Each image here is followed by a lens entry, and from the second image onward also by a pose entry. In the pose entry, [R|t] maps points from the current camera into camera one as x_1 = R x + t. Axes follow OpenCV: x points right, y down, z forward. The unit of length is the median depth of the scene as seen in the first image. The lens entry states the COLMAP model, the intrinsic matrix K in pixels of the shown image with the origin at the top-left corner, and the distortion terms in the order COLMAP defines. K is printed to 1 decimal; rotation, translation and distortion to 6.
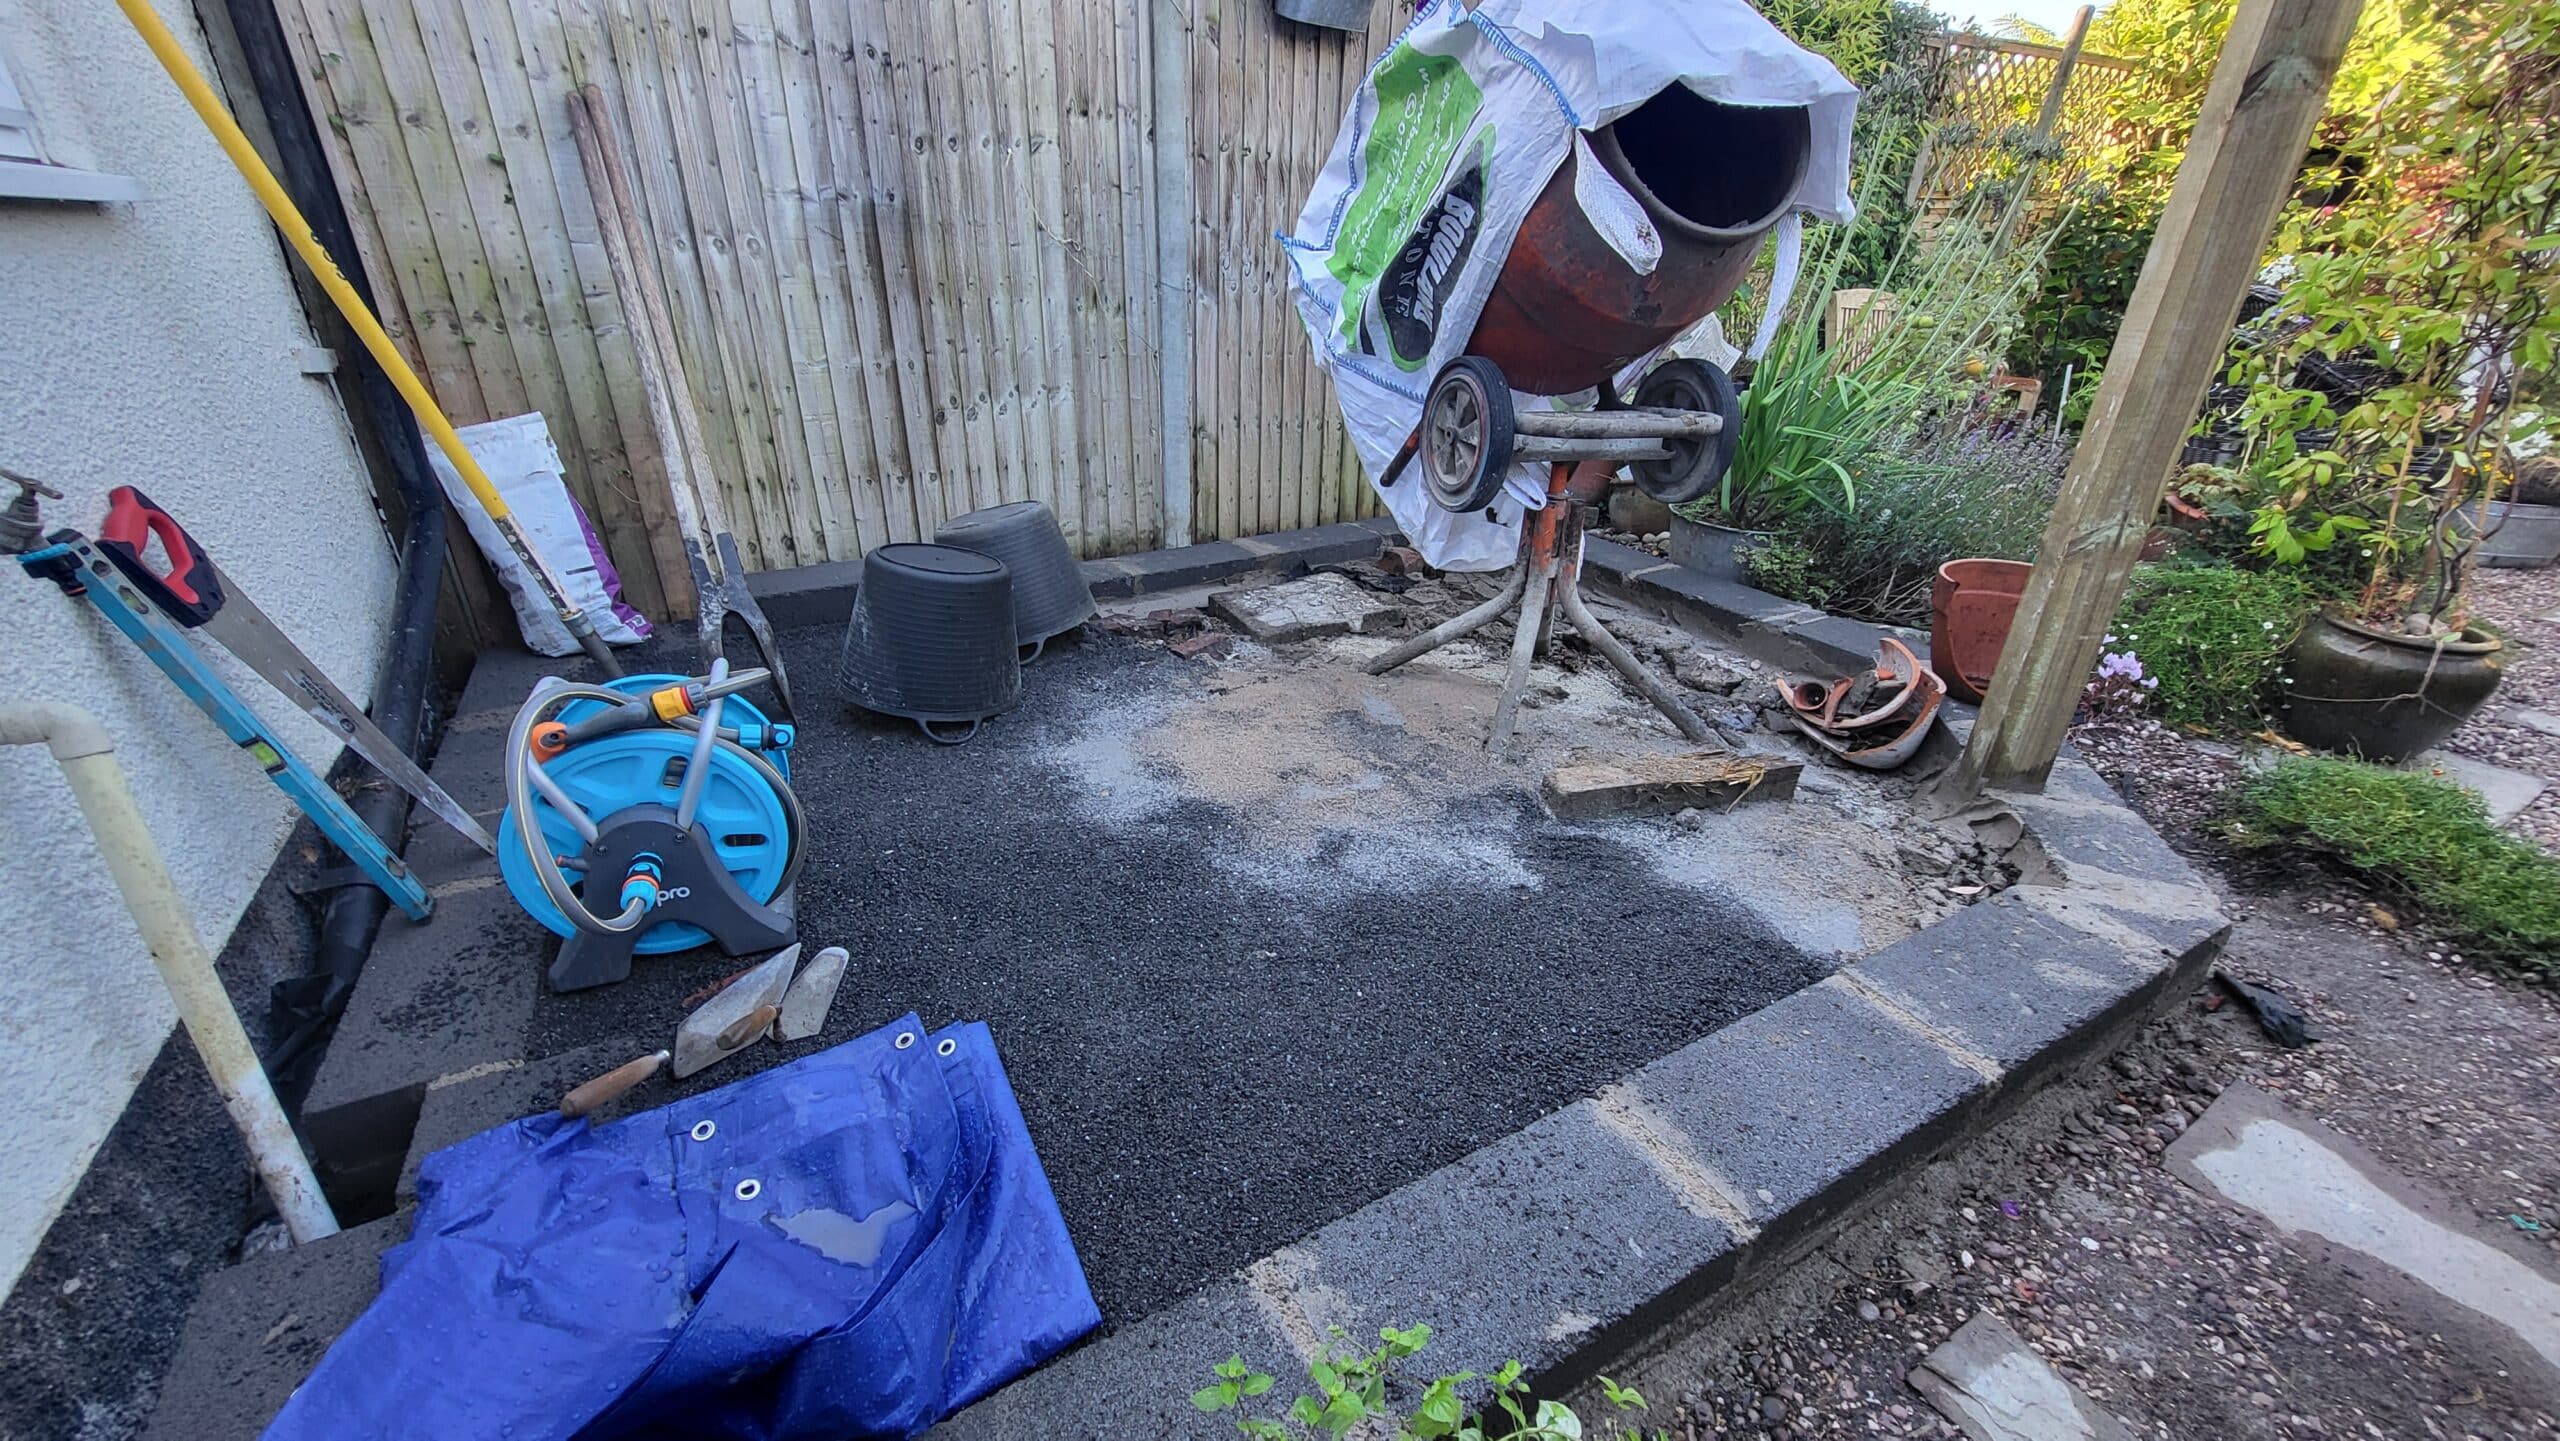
lens RADIAL K [[1002.5, 0, 1263.6], [0, 1002.5, 735.7], [0, 0, 1]] dist [0.001264, -0.003223]
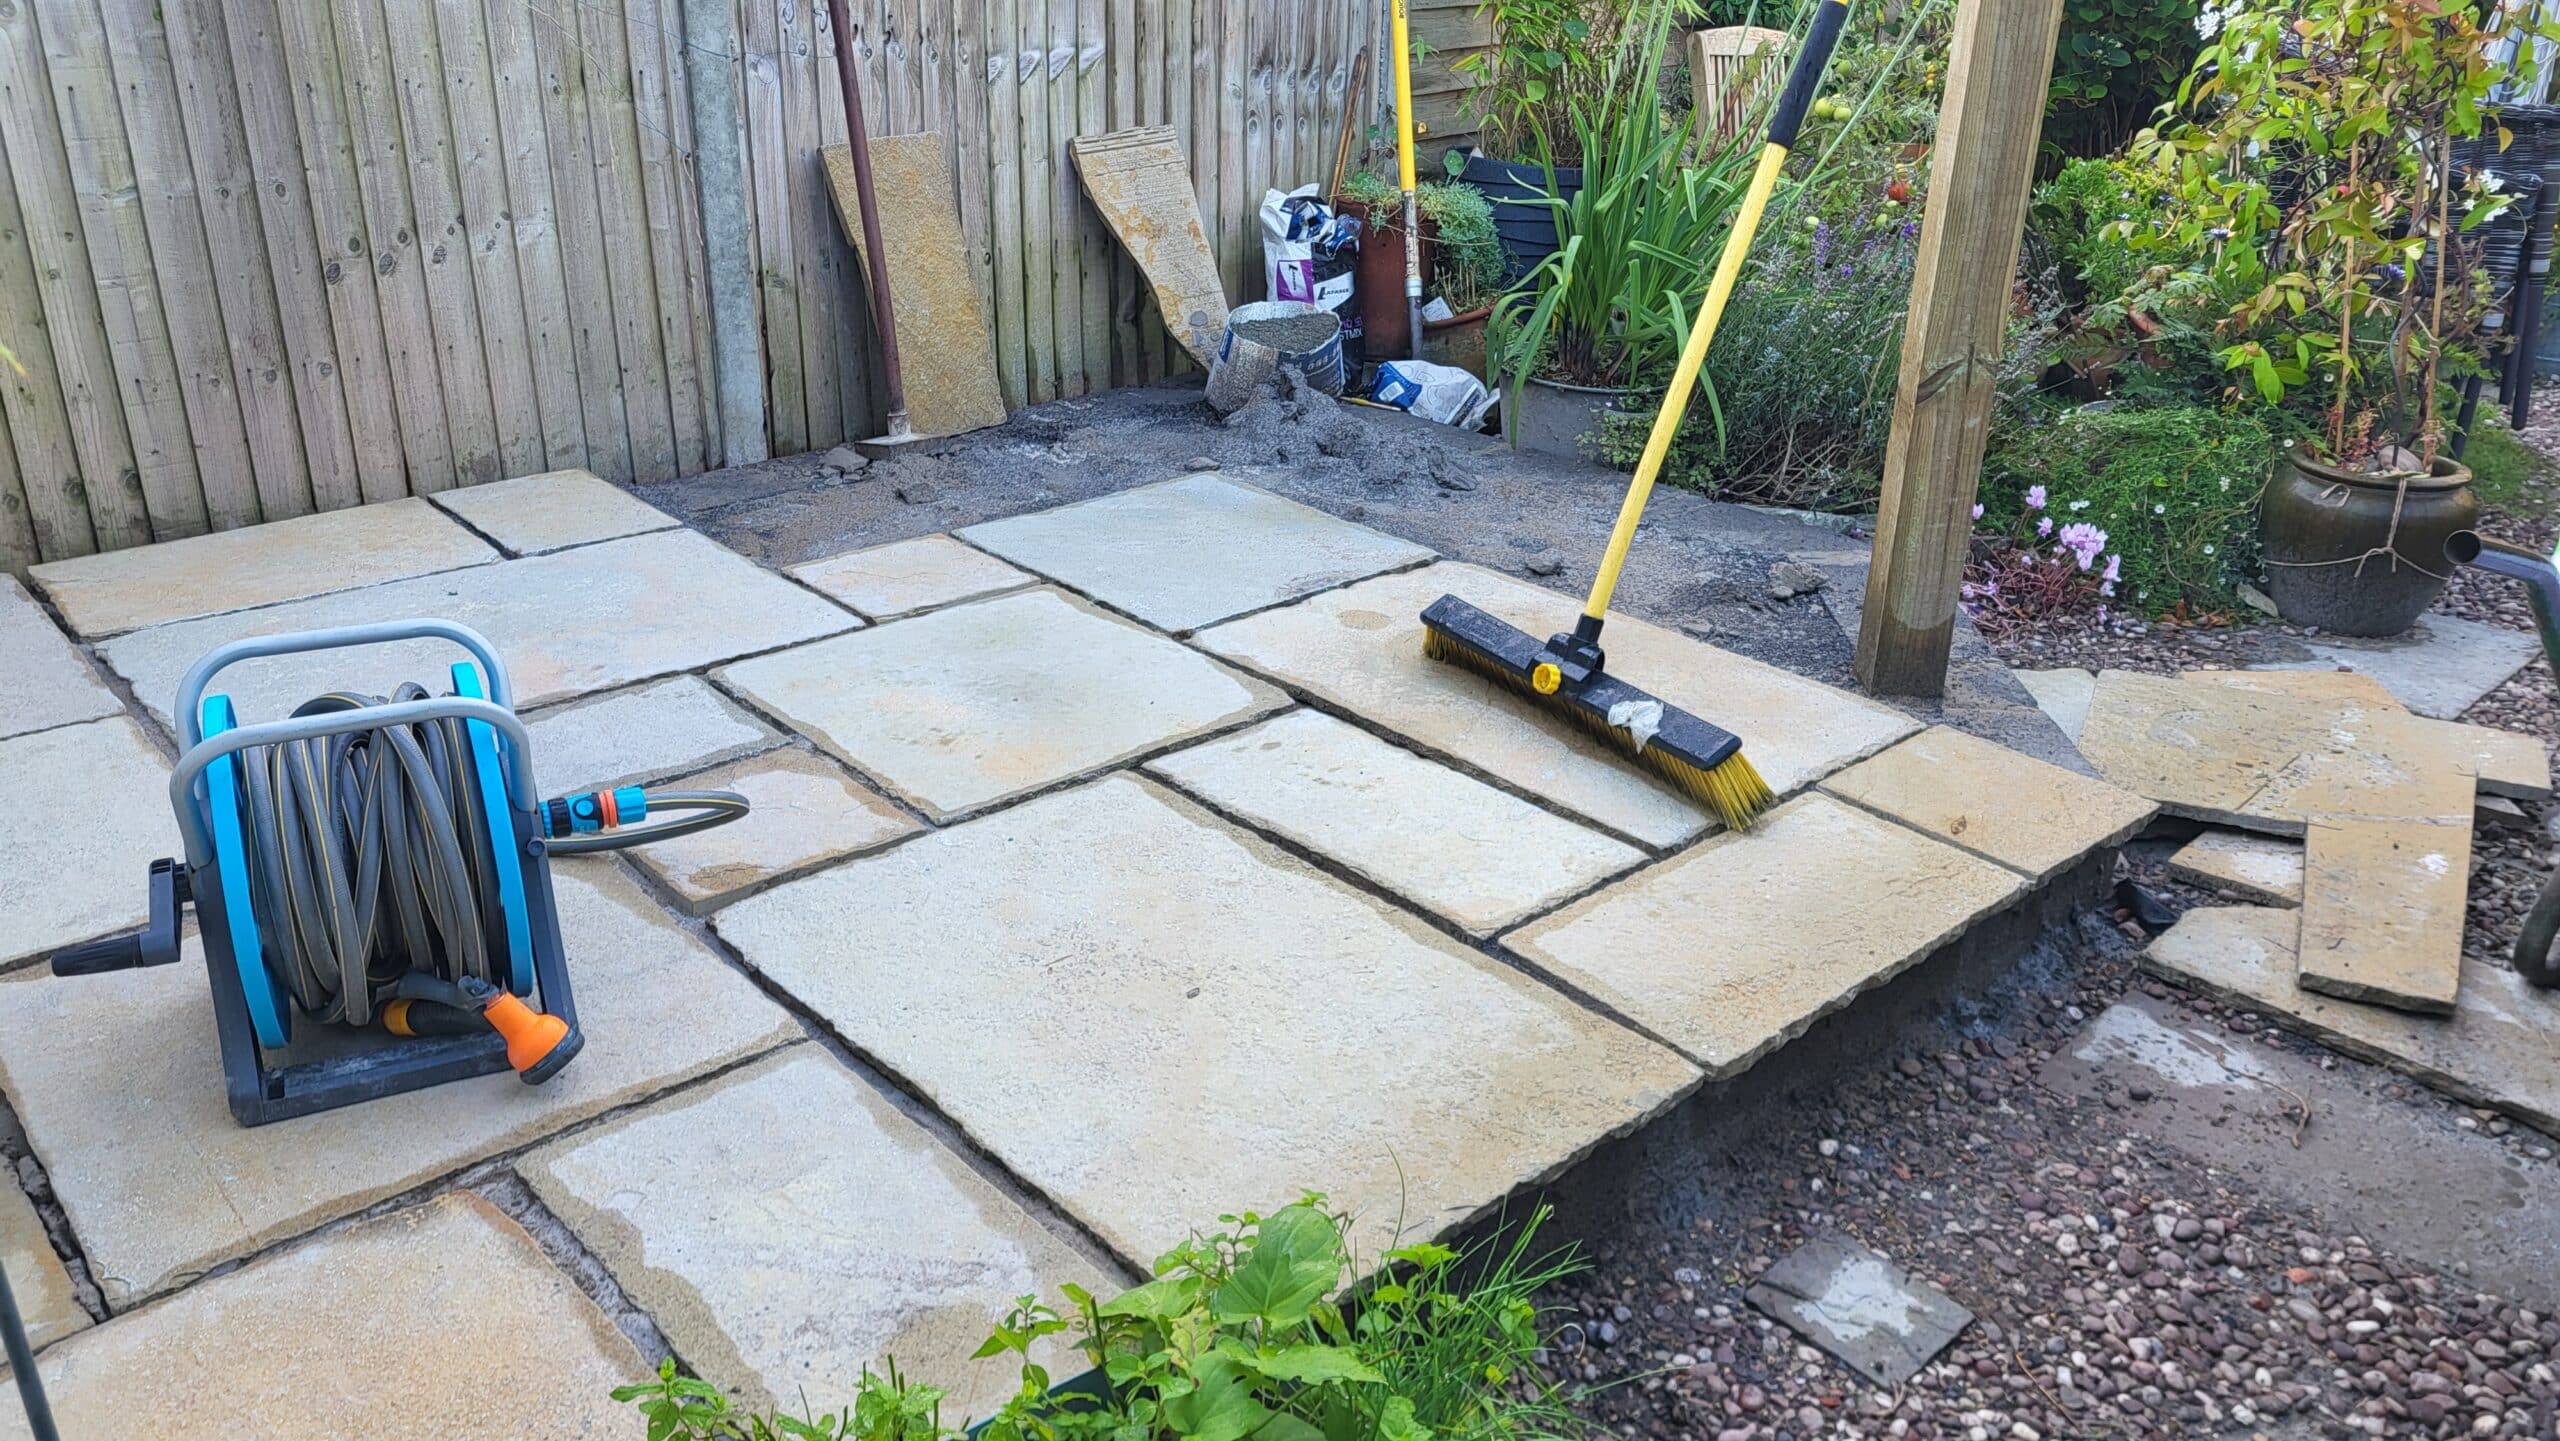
lens RADIAL K [[1915.7, 0, 1280.0], [0, 1915.7, 720.5], [0, 0, 1]] dist [0.051771, -0.039210]
pose [[0.972134, -0.089544, 0.216651, -0.043924], [0.099551, 0.994392, -0.035700, 0.051612], [-0.212240, 0.056273, 0.975596, -0.251722]]
